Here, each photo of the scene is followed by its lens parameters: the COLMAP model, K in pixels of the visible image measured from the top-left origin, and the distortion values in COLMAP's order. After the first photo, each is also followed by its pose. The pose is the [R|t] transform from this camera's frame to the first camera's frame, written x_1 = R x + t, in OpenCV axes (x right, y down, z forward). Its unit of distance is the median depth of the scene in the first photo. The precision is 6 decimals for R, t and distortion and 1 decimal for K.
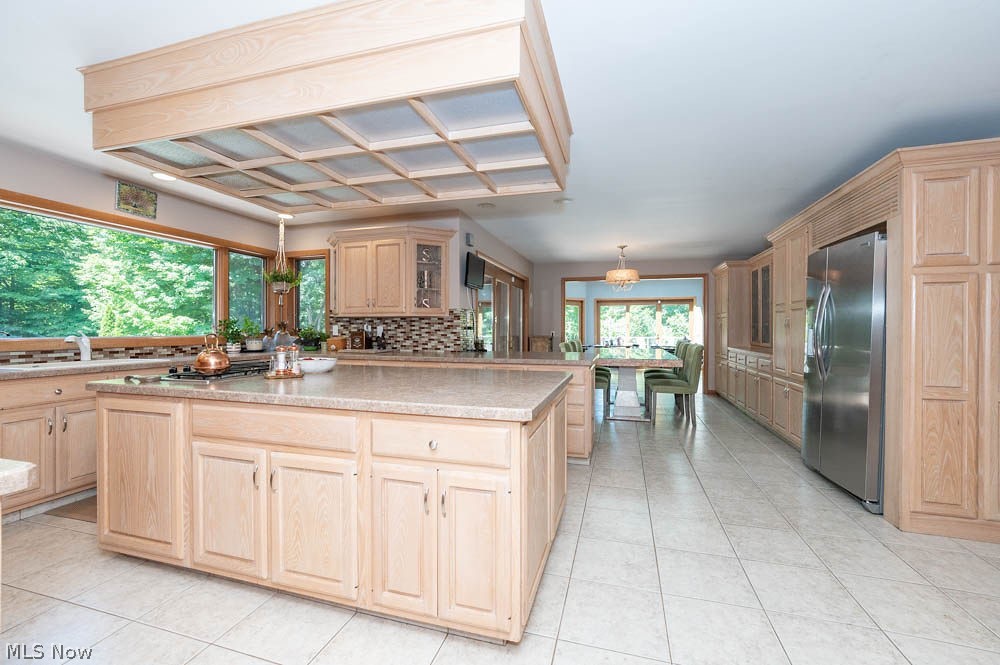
lens RADIAL K [[407.9, 0, 496.7], [0, 407.9, 329.8], [0, 0, 1]] dist [-0.013554, 0.000228]
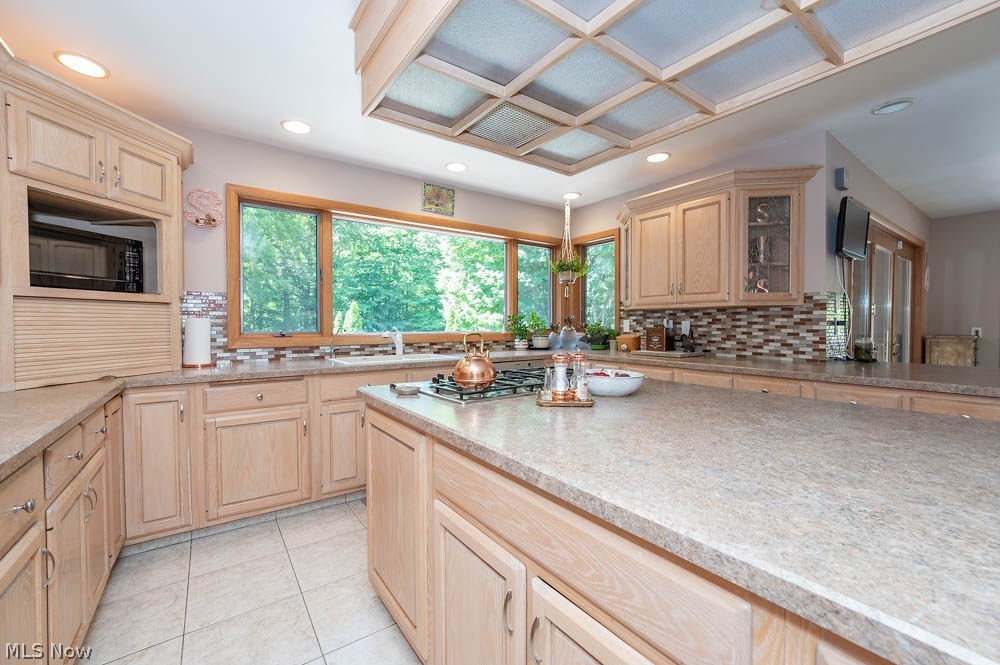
lens RADIAL K [[407.9, 0, 496.7], [0, 407.9, 329.8], [0, 0, 1]] dist [-0.013554, 0.000228]
pose [[0.786240, 0.007951, -0.617870, -0.099948], [0.000319, 0.999912, 0.013273, -0.002484], [0.617922, -0.010633, 0.786168, 0.203557]]
